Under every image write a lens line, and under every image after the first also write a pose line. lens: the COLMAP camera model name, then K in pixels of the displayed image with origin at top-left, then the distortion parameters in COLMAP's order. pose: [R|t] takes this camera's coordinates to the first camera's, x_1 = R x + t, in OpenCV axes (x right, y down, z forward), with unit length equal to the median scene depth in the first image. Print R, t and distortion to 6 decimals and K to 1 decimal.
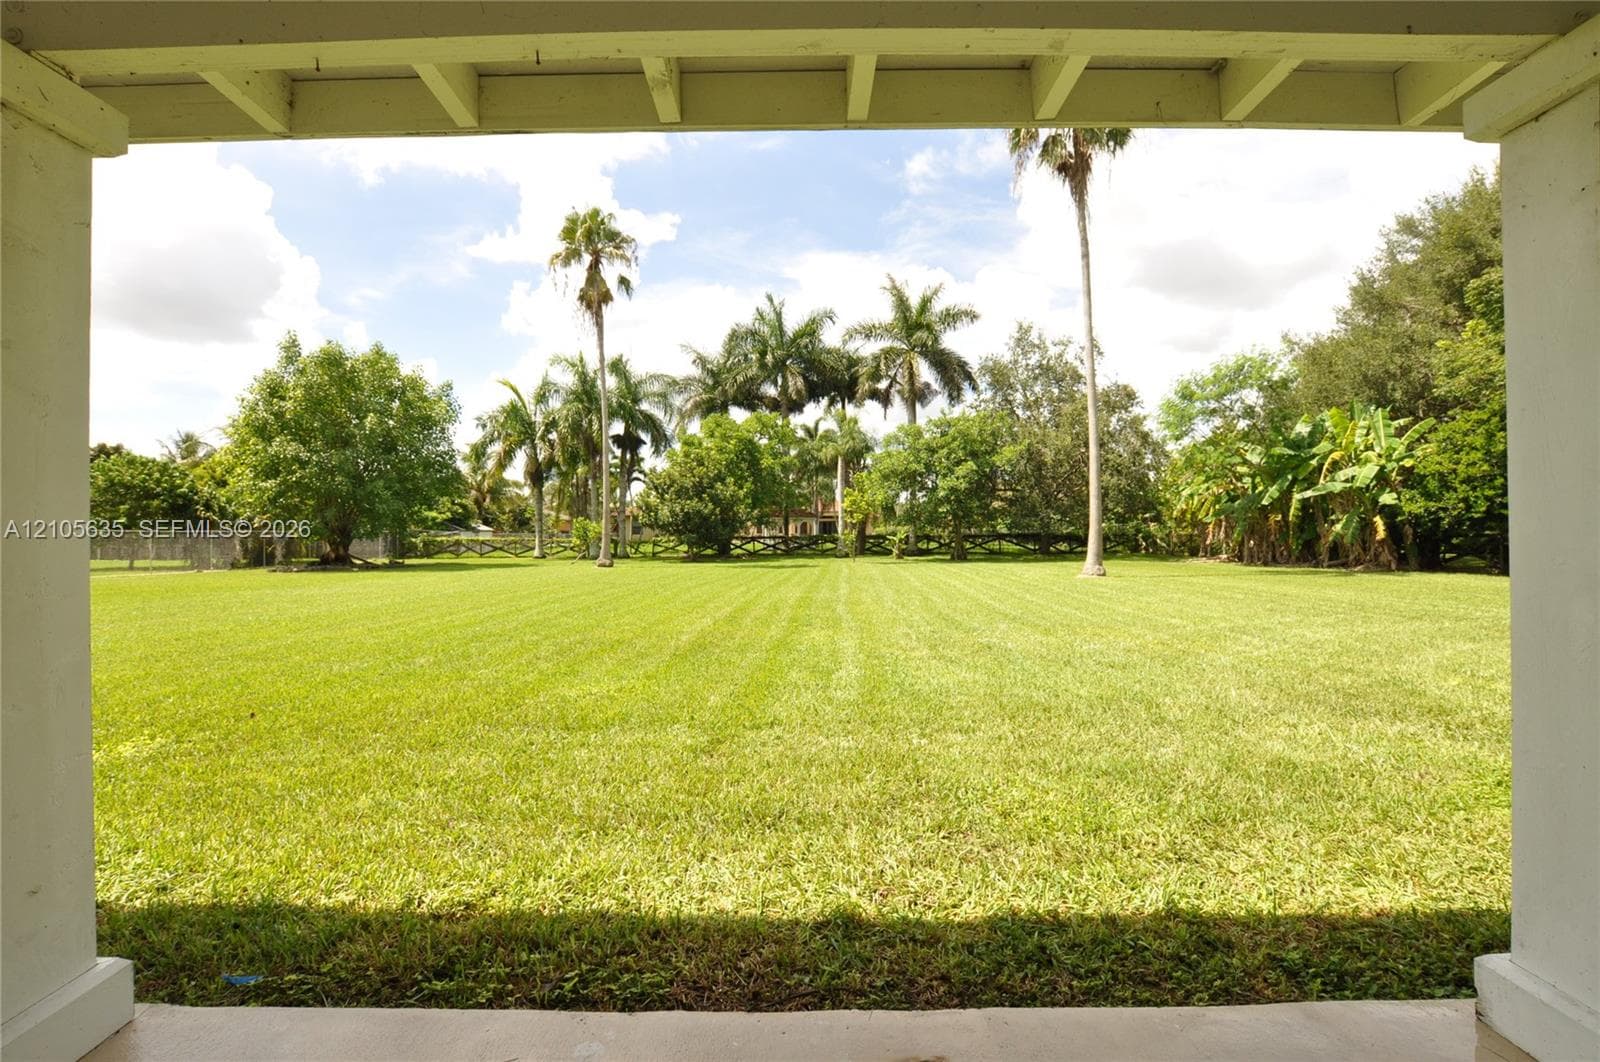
lens RADIAL K [[618.4, 0, 800.0], [0, 618.4, 531.0], [0, 0, 1]] dist [0.000075, -0.000039]
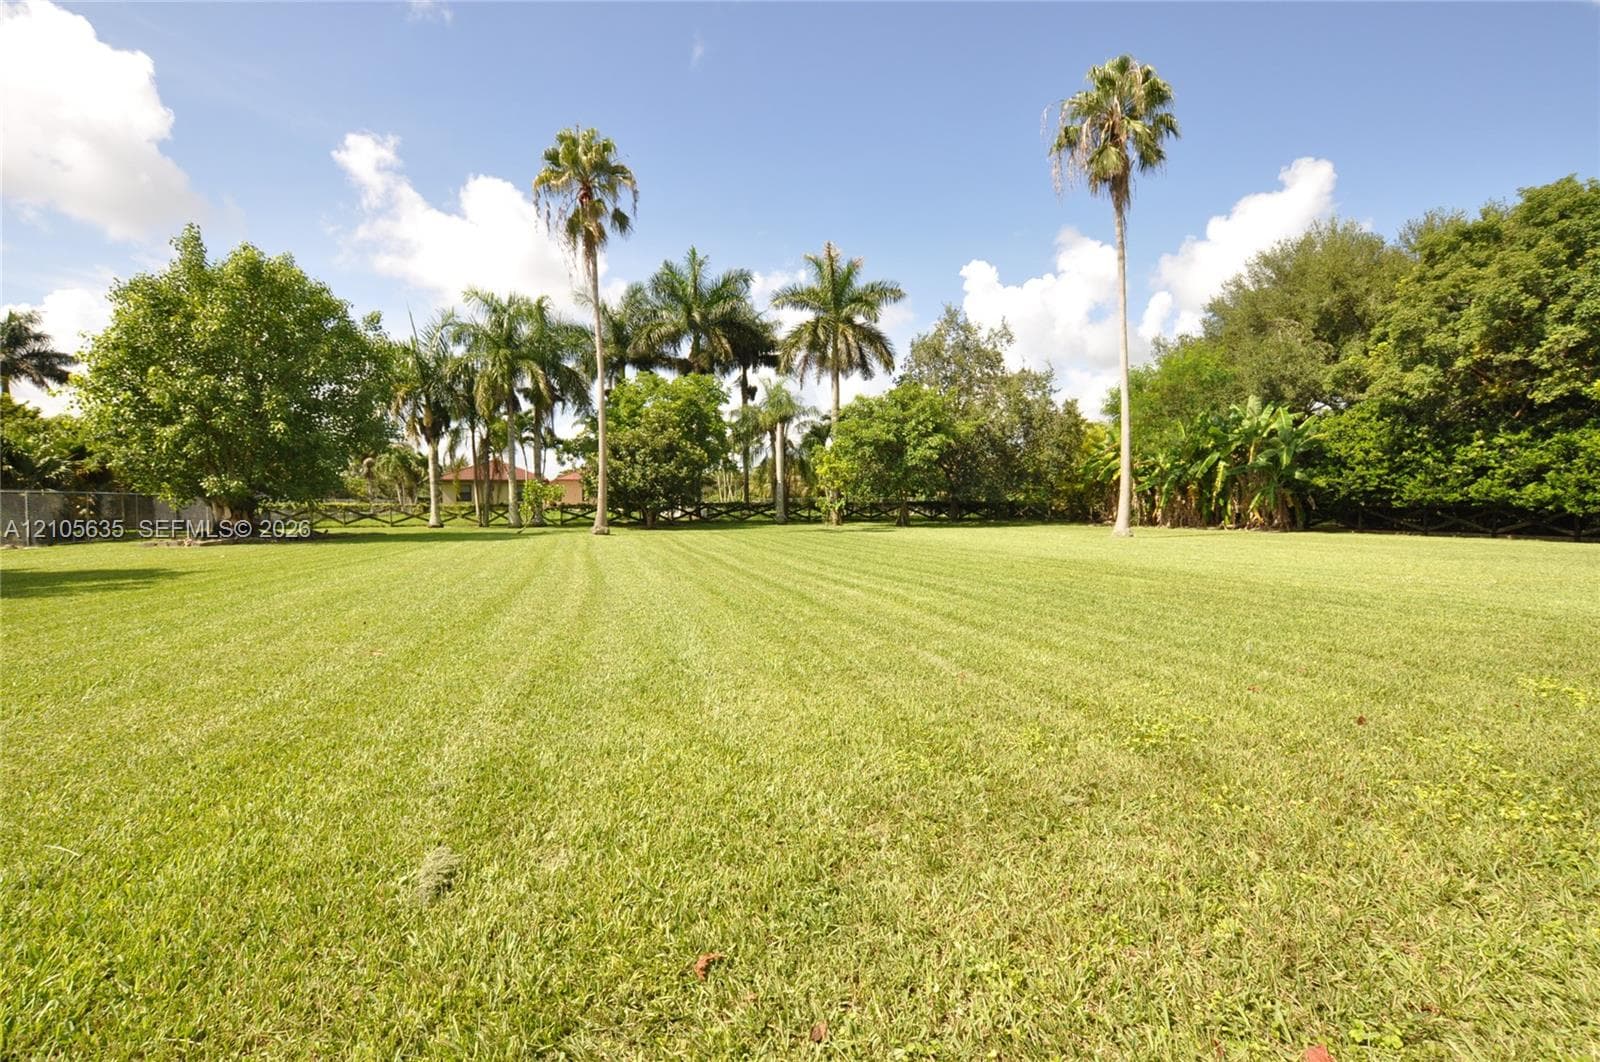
lens RADIAL K [[618.4, 0, 800.0], [0, 618.4, 531.0], [0, 0, 1]] dist [0.000075, -0.000039]
pose [[0.955875, -0.008817, 0.293641, -0.235686], [-0.006129, 0.998734, 0.049938, 0.003844], [-0.293709, -0.049534, 0.954611, 0.029438]]
